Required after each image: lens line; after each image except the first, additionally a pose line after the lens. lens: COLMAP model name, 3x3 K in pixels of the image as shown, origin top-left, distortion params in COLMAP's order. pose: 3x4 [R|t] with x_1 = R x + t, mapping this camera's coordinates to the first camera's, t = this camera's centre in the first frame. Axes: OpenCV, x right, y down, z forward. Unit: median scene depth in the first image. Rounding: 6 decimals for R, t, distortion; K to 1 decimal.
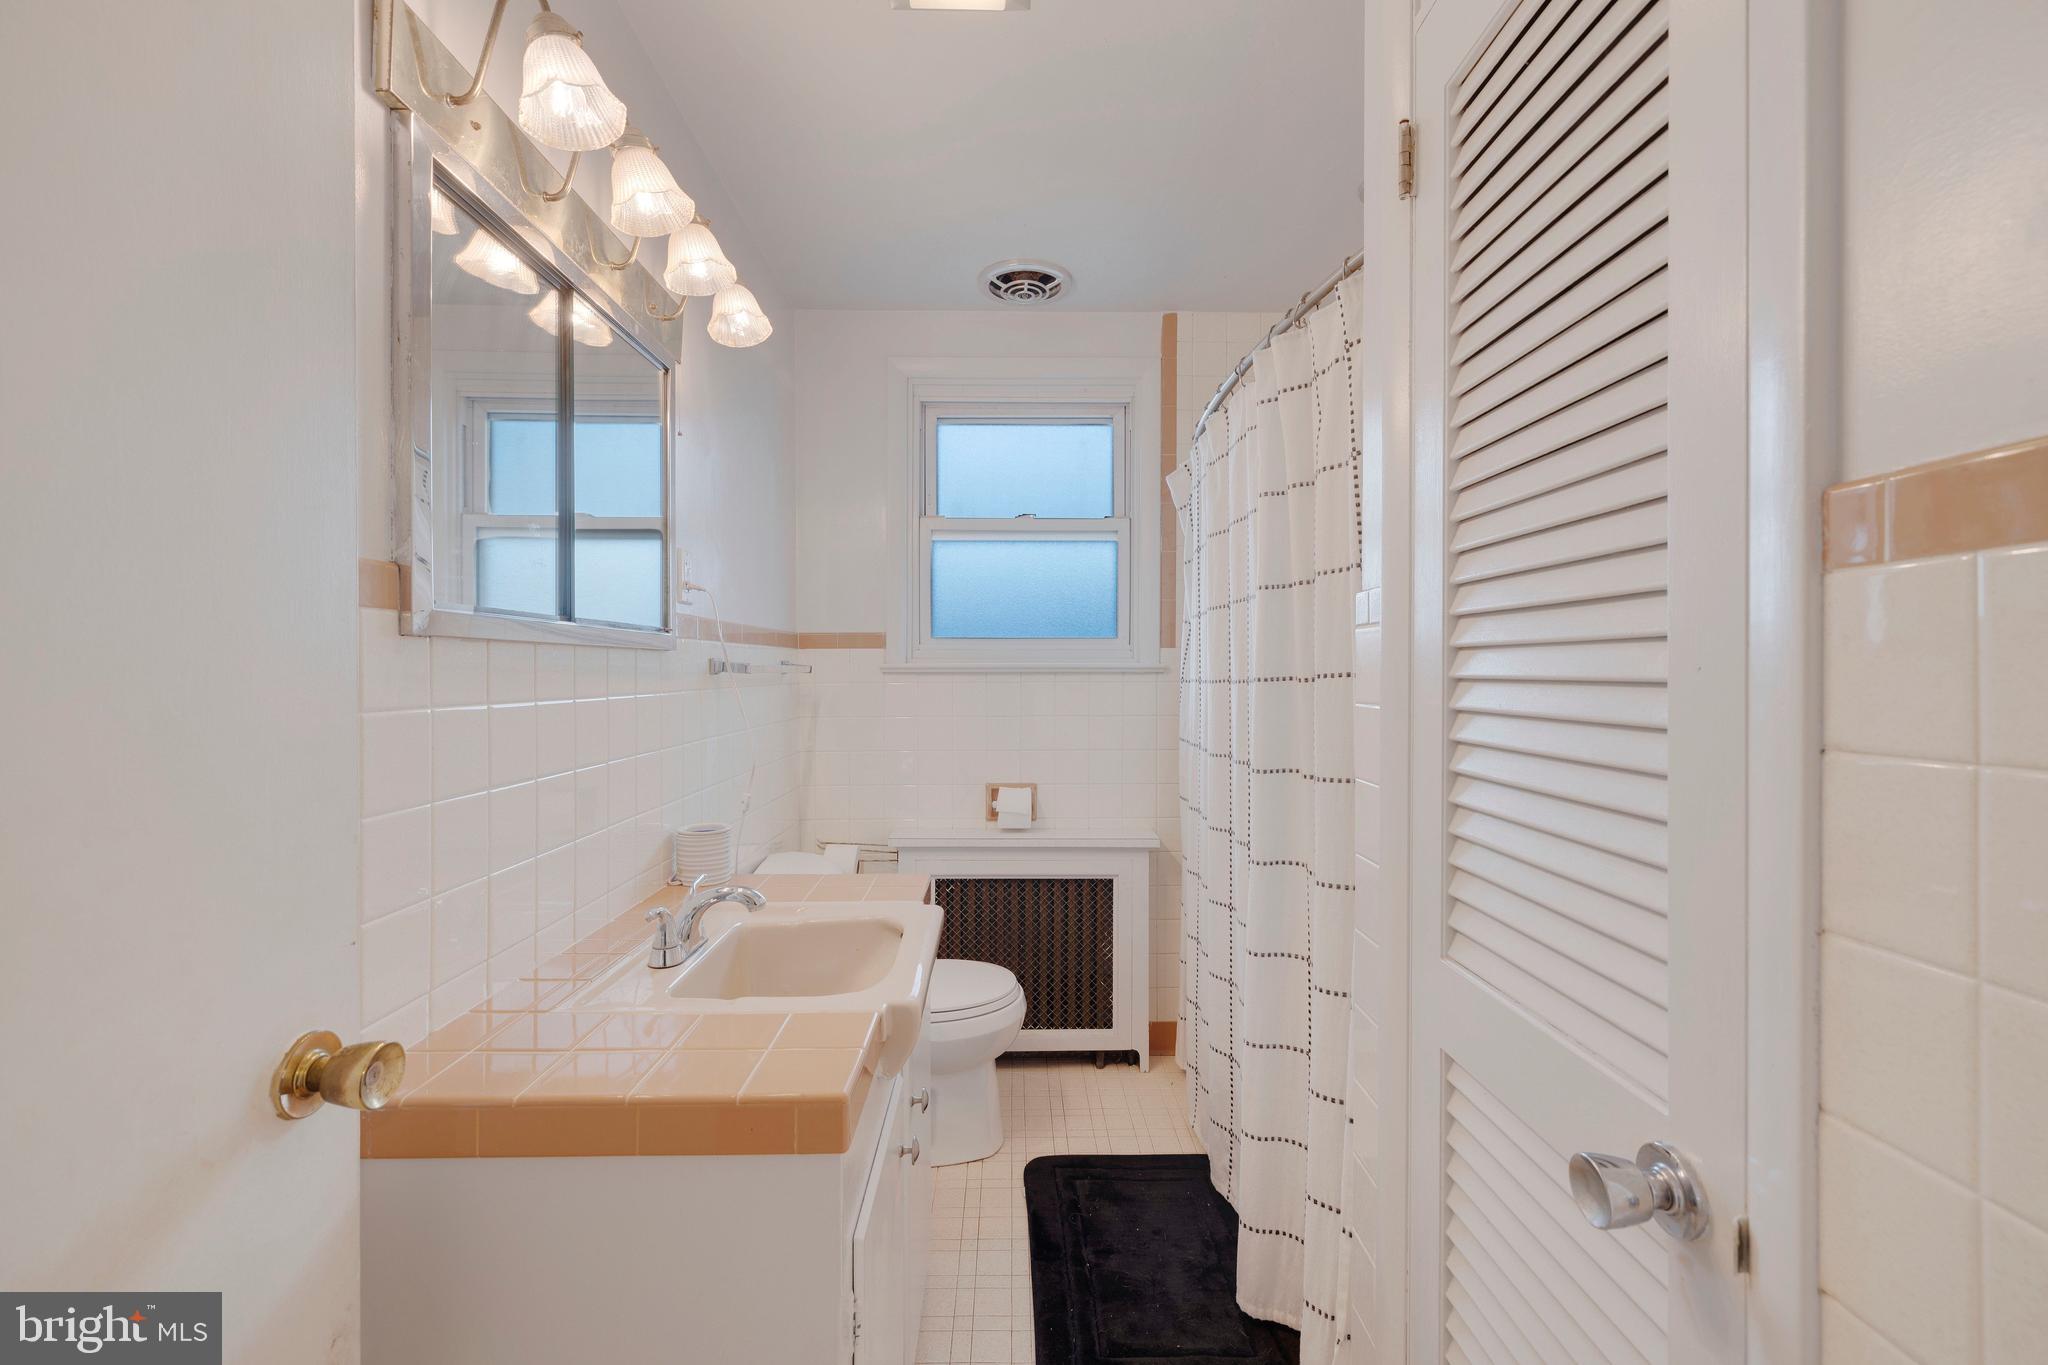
lens RADIAL K [[854.9, 0, 1022.3], [0, 854.9, 675.1], [0, 0, 1]] dist [0.000786, -0.000213]
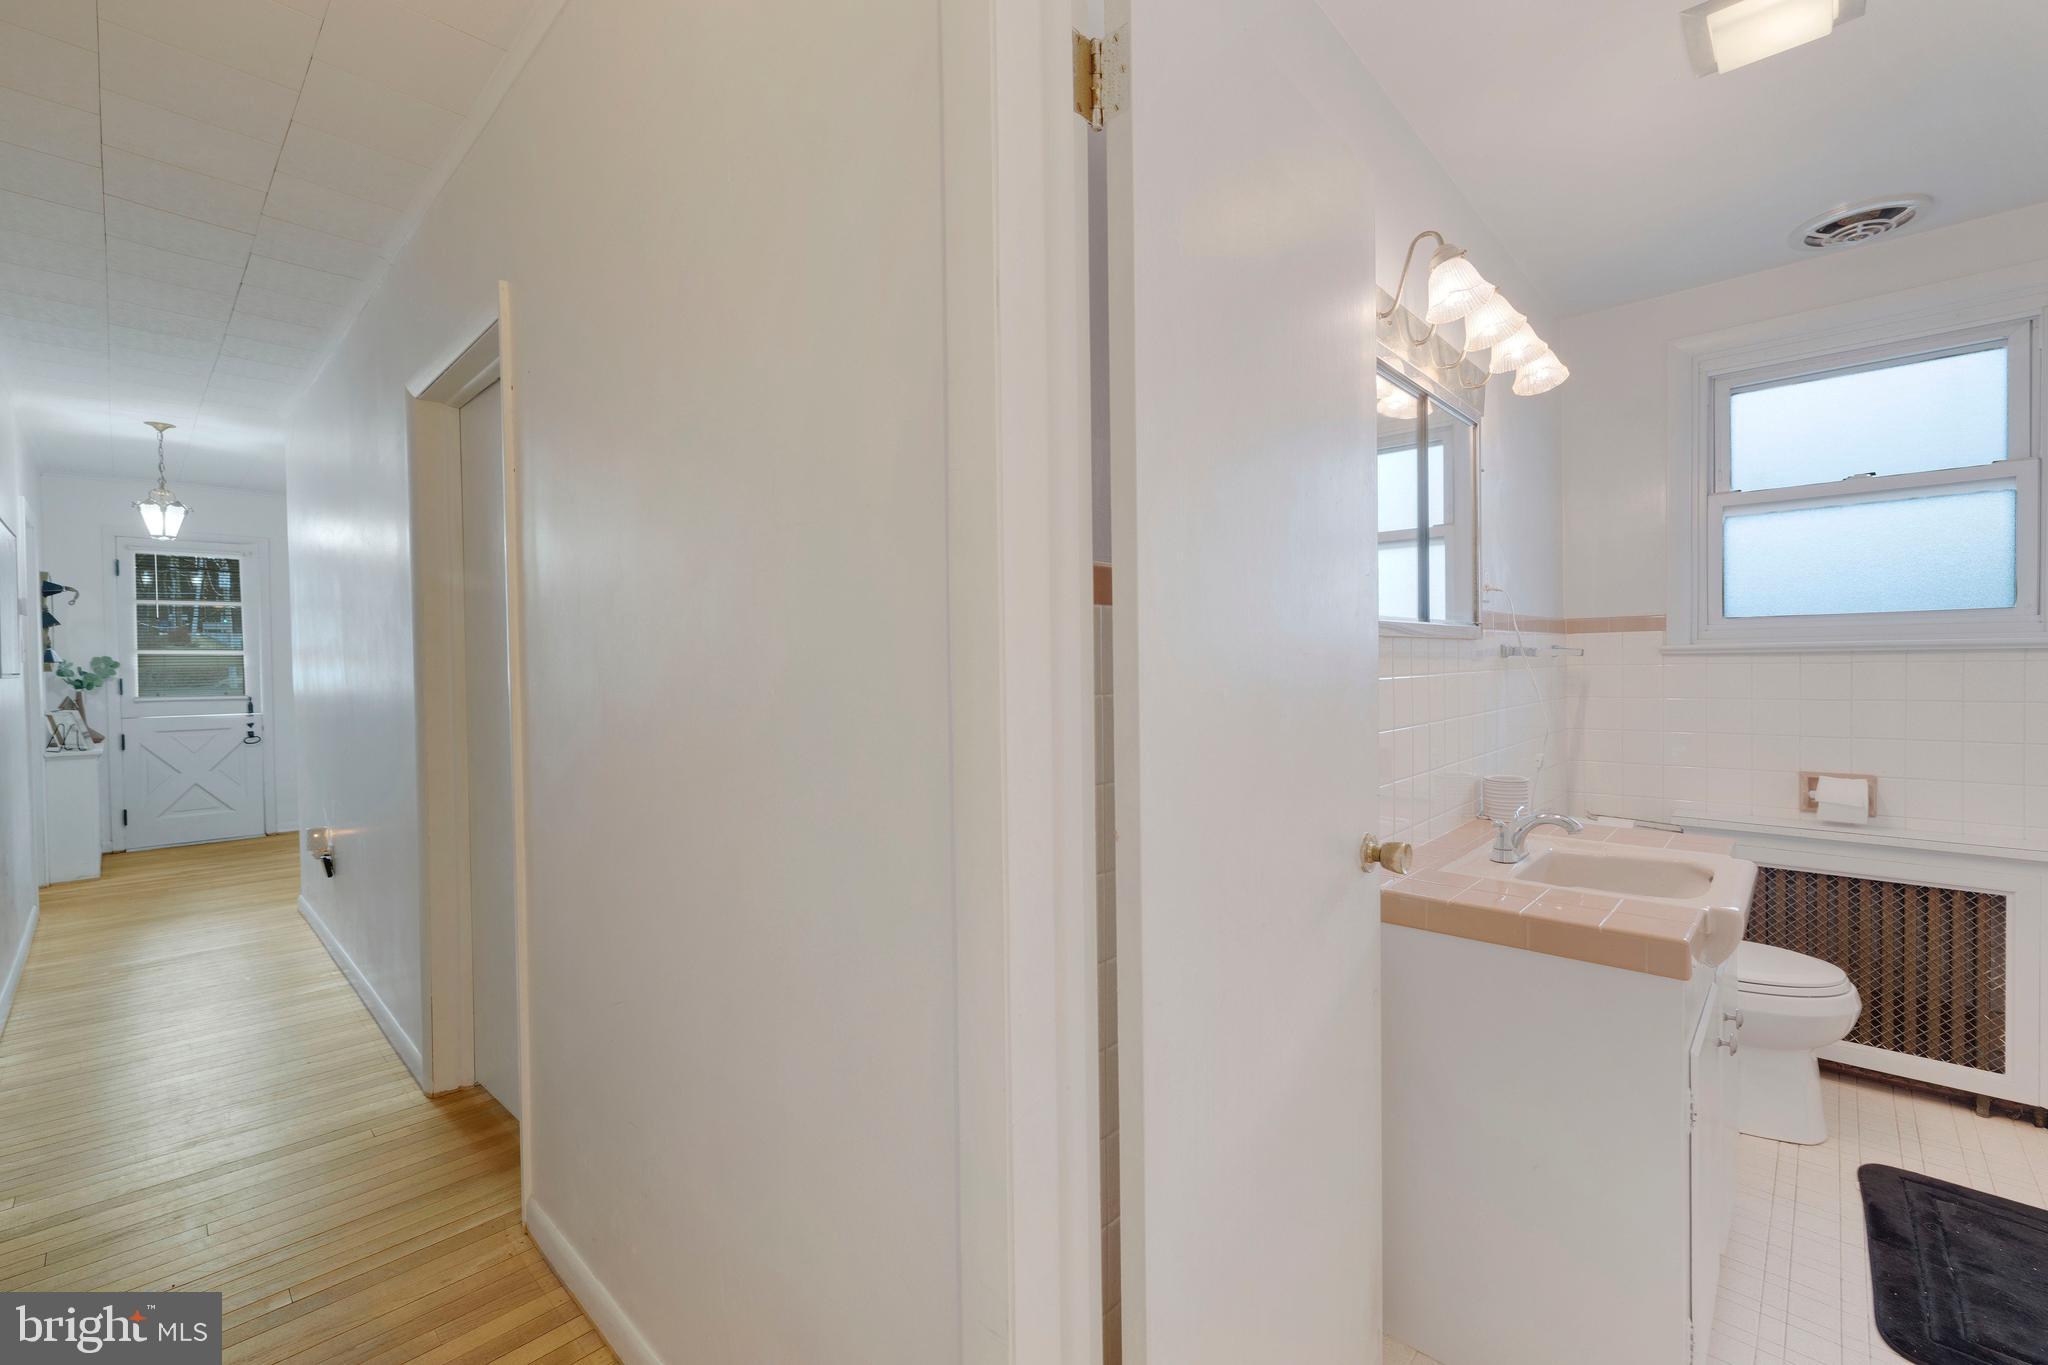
lens RADIAL K [[854.9, 0, 1022.3], [0, 854.9, 675.1], [0, 0, 1]] dist [0.000786, -0.000213]
pose [[0.717738, -0.001353, -0.696312, -0.001559], [0.011331, 0.999888, 0.009737, 0.003604], [0.696221, -0.014878, 0.717673, -0.291203]]
